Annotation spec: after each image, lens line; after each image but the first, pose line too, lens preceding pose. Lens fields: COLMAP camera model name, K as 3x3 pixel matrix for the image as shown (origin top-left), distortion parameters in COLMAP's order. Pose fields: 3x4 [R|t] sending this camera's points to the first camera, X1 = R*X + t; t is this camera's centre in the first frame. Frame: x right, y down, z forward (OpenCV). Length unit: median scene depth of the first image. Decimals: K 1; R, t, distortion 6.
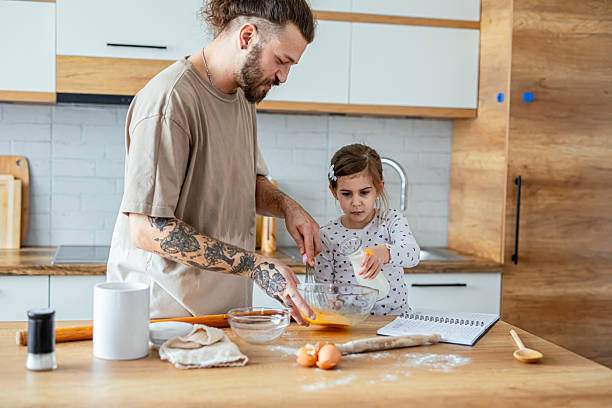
lens RADIAL K [[842.9, 0, 302.8], [0, 842.9, 202.8], [0, 0, 1]] dist [0.037019, 0.000000]
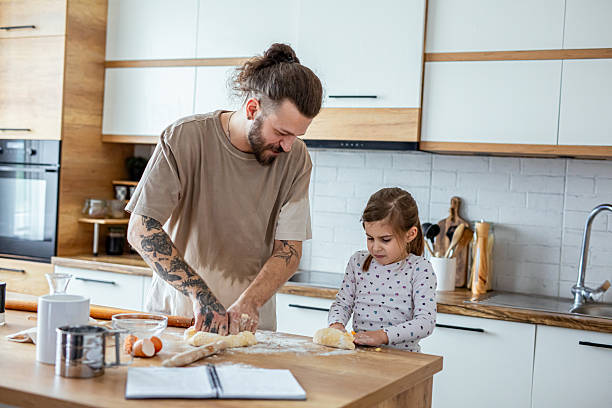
lens RADIAL K [[842.9, 0, 308.6], [0, 842.9, 189.7], [0, 0, 1]] dist [0.037019, 0.000000]
pose [[0.771674, 0.018110, -0.635760, 0.432717], [-0.069899, 0.995954, -0.056471, 0.005531], [0.632165, 0.088016, 0.769818, 0.096768]]
